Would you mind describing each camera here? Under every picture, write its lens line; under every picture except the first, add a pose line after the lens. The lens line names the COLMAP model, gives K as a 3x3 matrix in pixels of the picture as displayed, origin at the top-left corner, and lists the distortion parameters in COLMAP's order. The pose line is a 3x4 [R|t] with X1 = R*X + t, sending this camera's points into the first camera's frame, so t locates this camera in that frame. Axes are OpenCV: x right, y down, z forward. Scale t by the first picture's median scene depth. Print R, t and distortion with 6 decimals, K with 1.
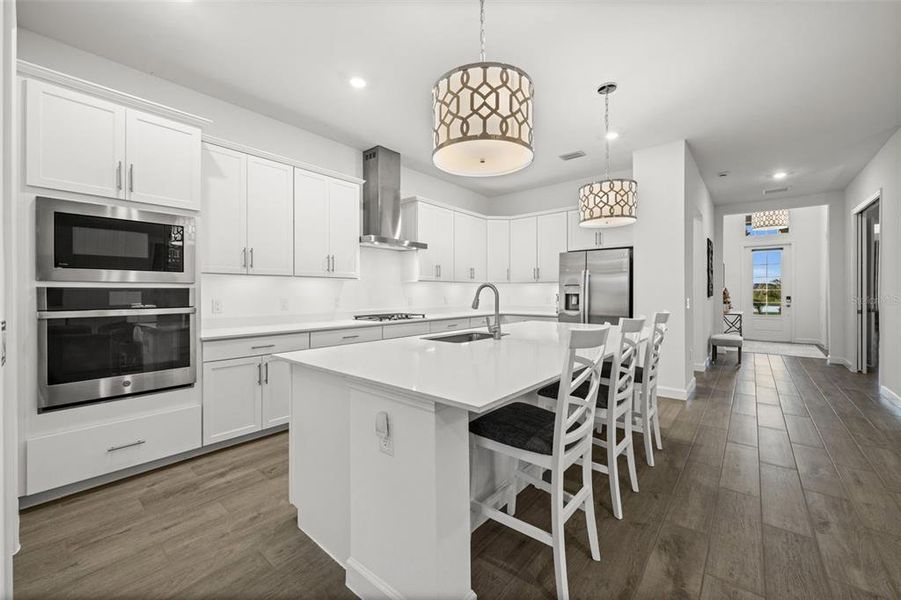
lens RADIAL K [[361.2, 0, 448.7], [0, 361.2, 285.0], [0, 0, 1]] dist [-0.001348, 0.000885]
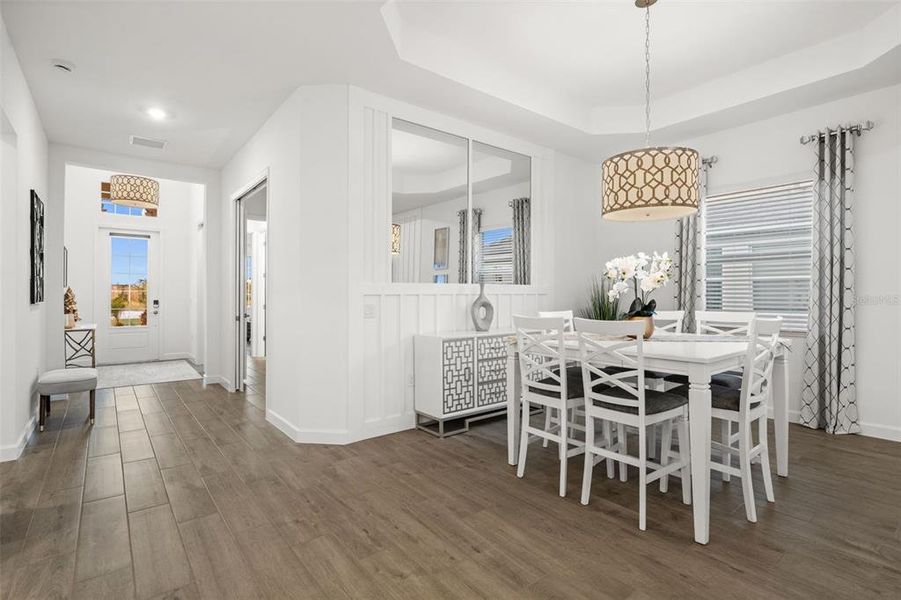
lens RADIAL K [[433.3, 0, 448.9], [0, 433.3, 302.4], [0, 0, 1]] dist [-0.006939, 0.001572]
pose [[0.198079, -0.014660, 0.980076, 0.326181], [-0.020981, 0.999596, 0.019193, 0.010282], [-0.979961, -0.024365, 0.197692, 0.411179]]
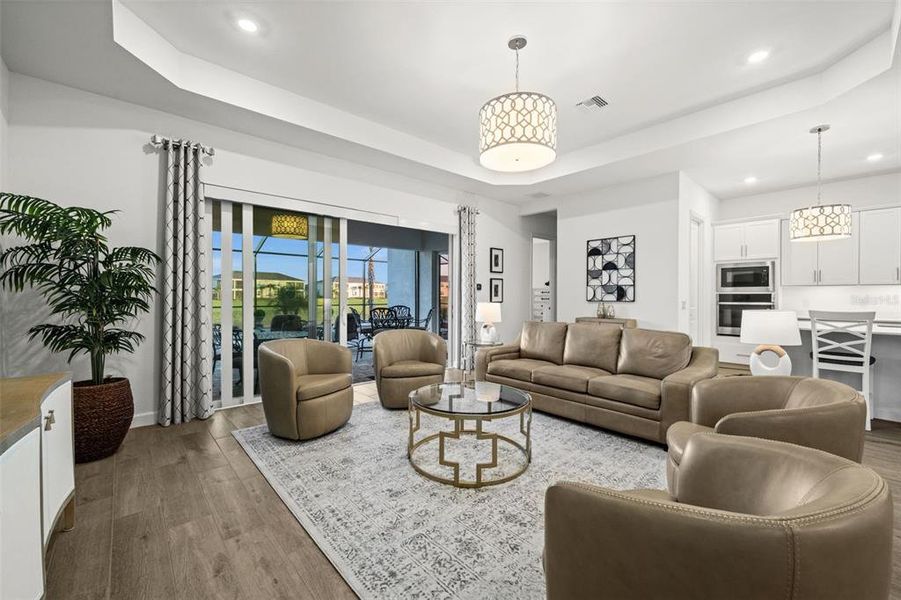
lens RADIAL K [[361.2, 0, 449.4], [0, 361.2, 297.8], [0, 0, 1]] dist [-0.001348, 0.000885]
pose [[-0.139561, 0.007760, -0.990183, 1.012639], [0.018625, 0.999813, 0.005210, -0.008957], [0.990038, -0.017715, -0.139679, -0.369495]]
